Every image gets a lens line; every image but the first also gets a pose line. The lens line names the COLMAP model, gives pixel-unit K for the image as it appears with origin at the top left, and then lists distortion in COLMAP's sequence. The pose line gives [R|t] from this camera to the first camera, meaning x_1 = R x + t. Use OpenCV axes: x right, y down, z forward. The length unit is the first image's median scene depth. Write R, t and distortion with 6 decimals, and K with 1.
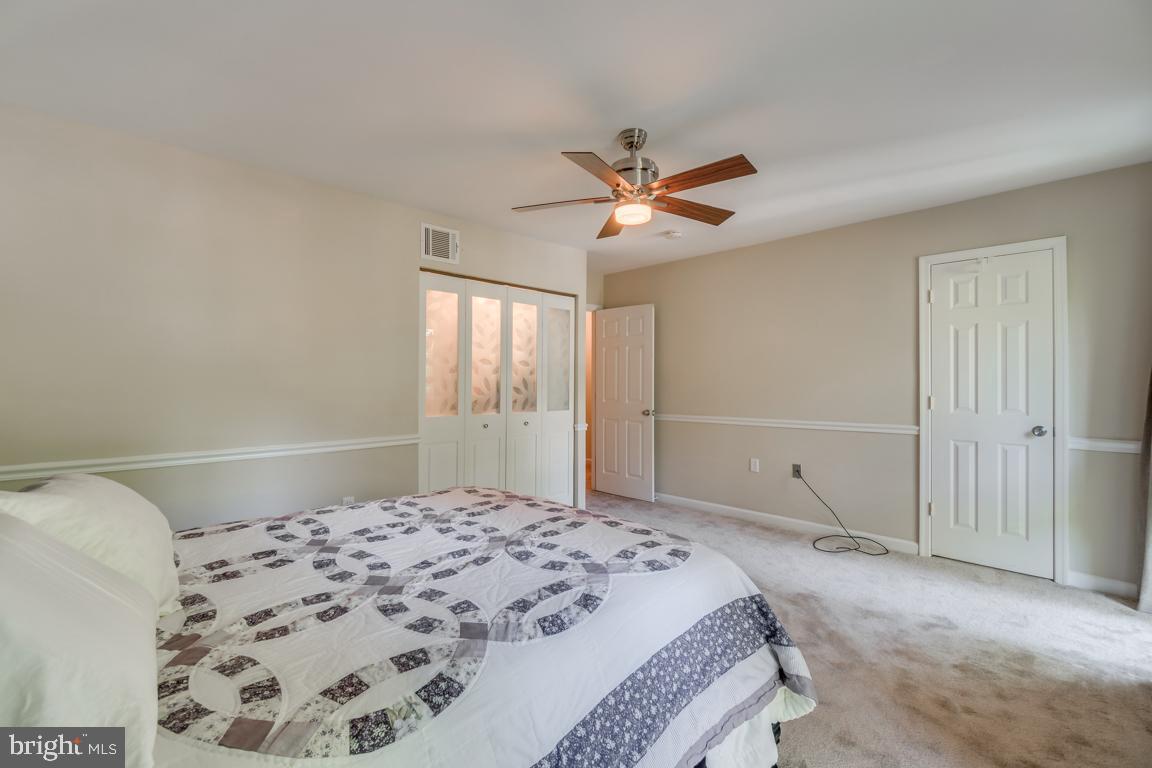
lens RADIAL K [[492.7, 0, 576.9], [0, 492.7, 381.8], [0, 0, 1]] dist [-0.001517, 0.000069]
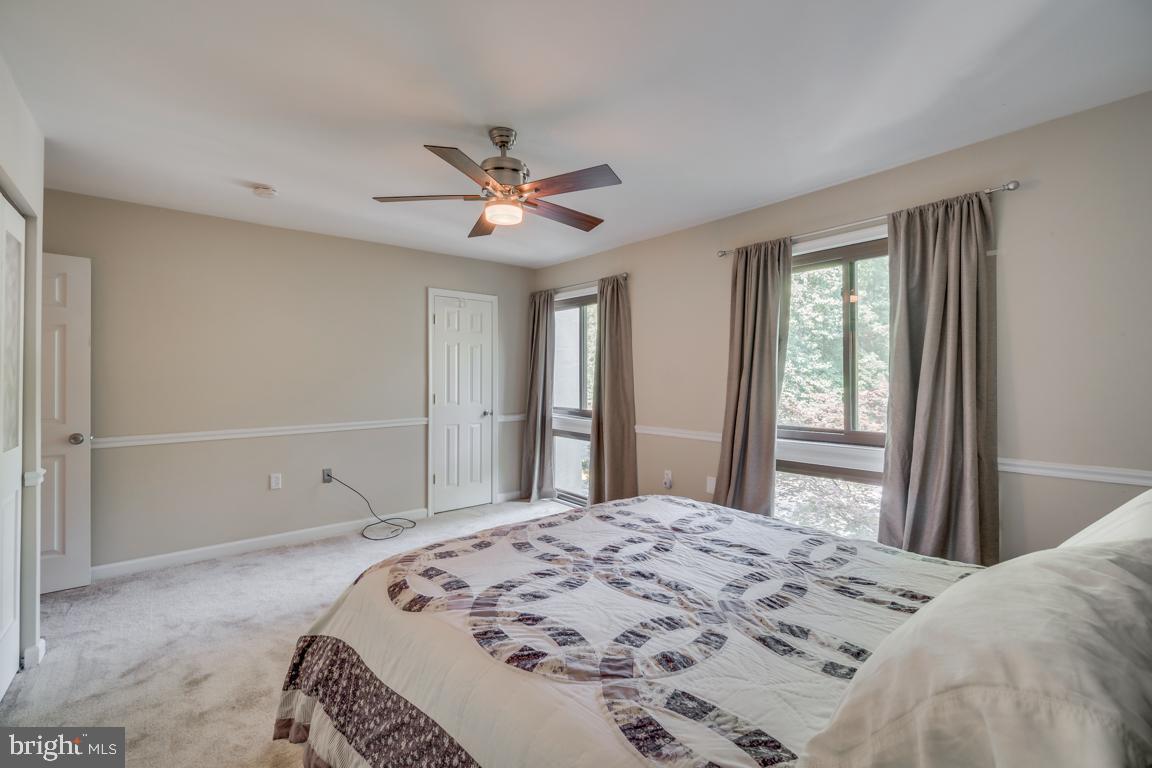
lens RADIAL K [[492.7, 0, 569.6], [0, 492.7, 382.5], [0, 0, 1]] dist [-0.001517, 0.000069]
pose [[0.093386, -0.005996, 0.995612, -0.559366], [0.006084, 0.999967, 0.005452, -0.006731], [-0.995611, 0.005549, 0.093419, 0.502708]]
